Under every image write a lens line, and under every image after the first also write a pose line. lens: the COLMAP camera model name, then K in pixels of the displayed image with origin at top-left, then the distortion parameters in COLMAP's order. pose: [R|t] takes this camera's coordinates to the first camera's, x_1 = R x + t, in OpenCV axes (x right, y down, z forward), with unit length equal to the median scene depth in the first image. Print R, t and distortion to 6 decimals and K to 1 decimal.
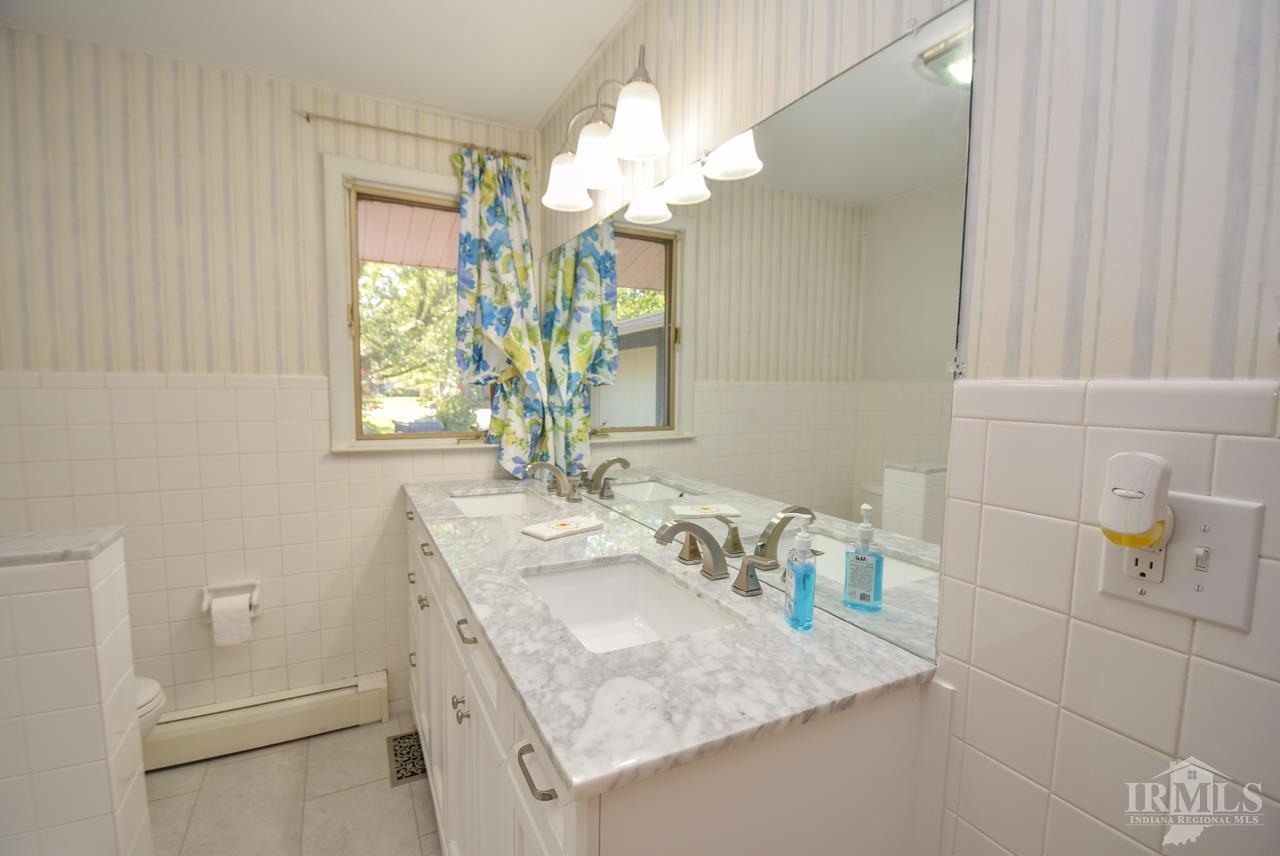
lens RADIAL K [[561.8, 0, 637.1], [0, 561.8, 437.3], [0, 0, 1]] dist [0.016479, -0.023615]
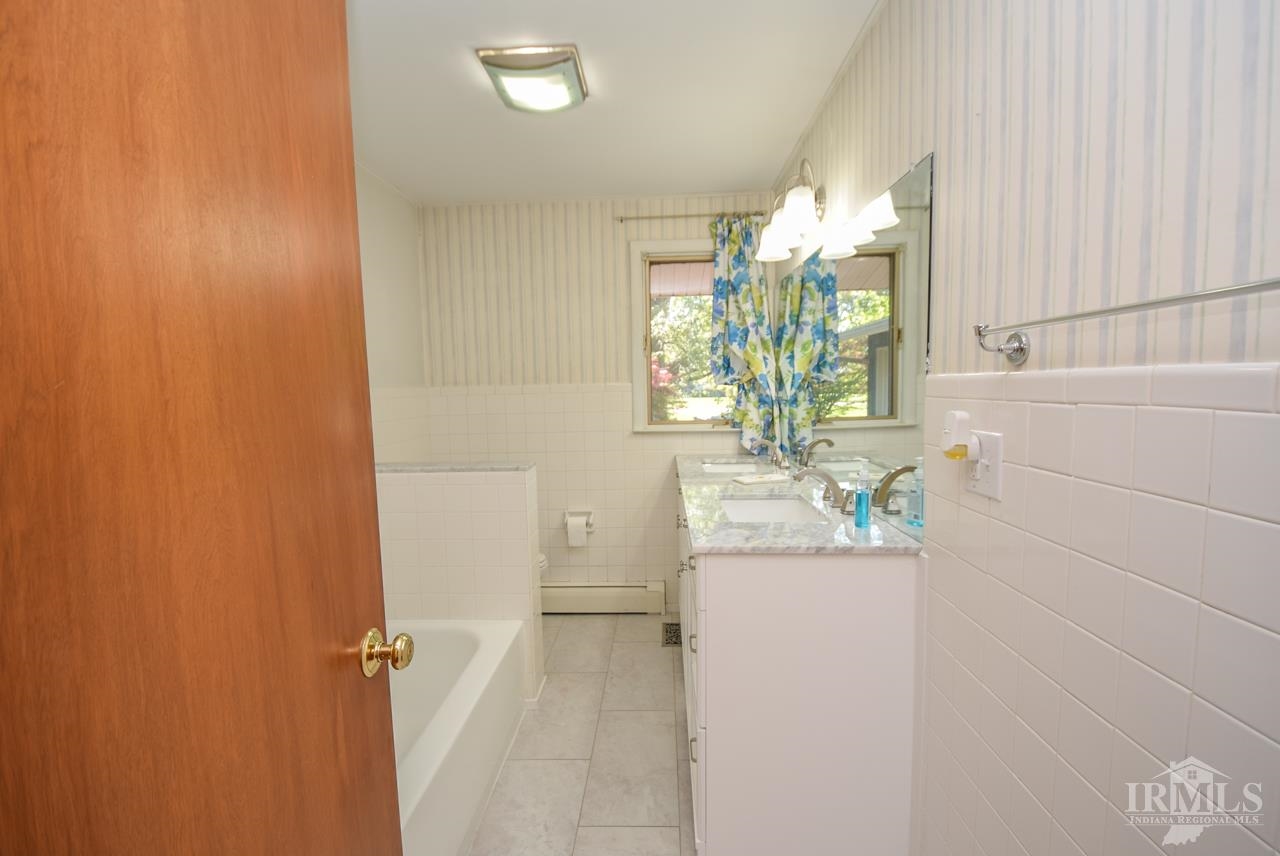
lens RADIAL K [[561.8, 0, 637.1], [0, 561.8, 437.3], [0, 0, 1]] dist [0.016479, -0.023615]
pose [[0.866139, 0.013472, -0.499622, 0.223958], [-0.012122, 0.999909, 0.005947, 0.029668], [0.499656, 0.000906, 0.866223, -0.311650]]
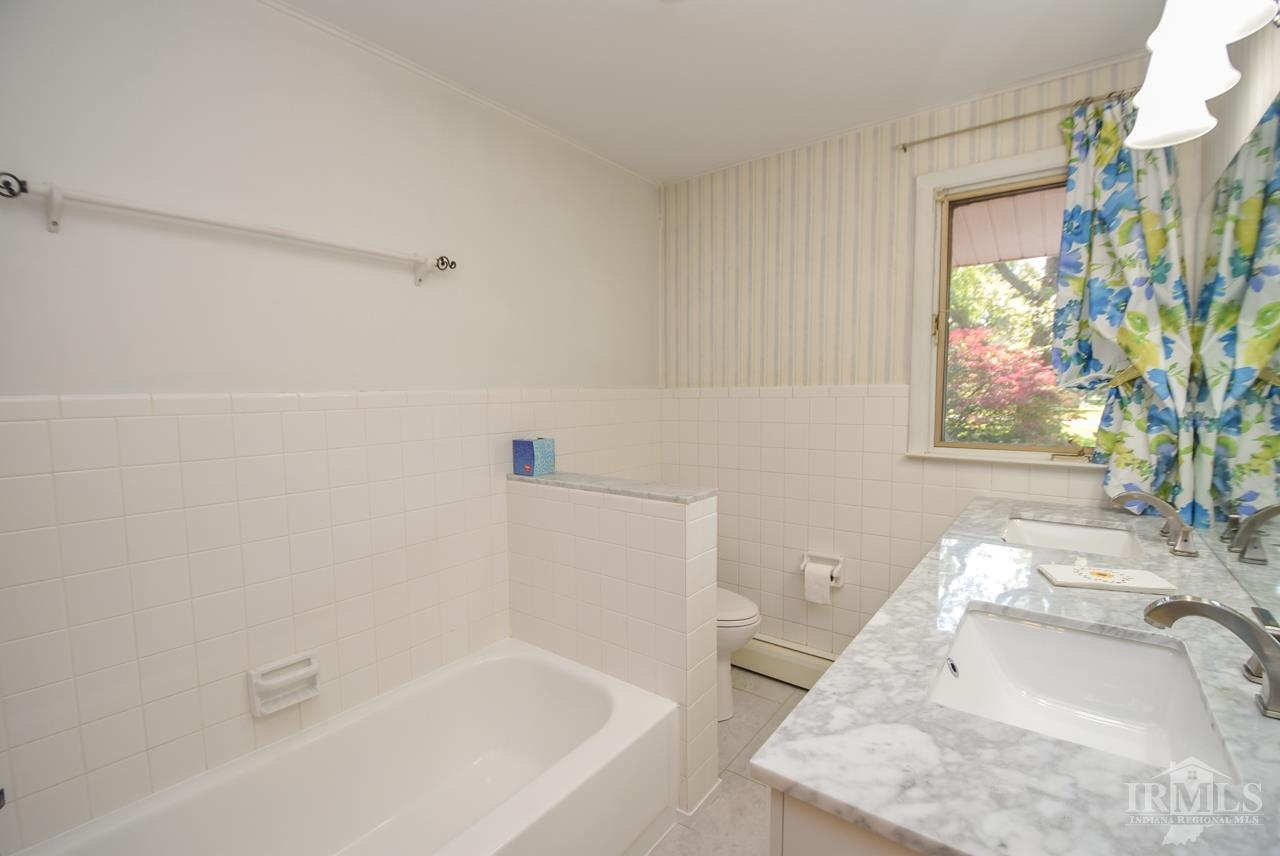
lens RADIAL K [[561.8, 0, 637.1], [0, 561.8, 437.3], [0, 0, 1]] dist [0.016479, -0.023615]
pose [[0.425861, 0.053332, -0.903215, 0.185858], [-0.066393, 0.997412, 0.027590, -0.004119], [0.902349, 0.048218, 0.428300, 0.078677]]
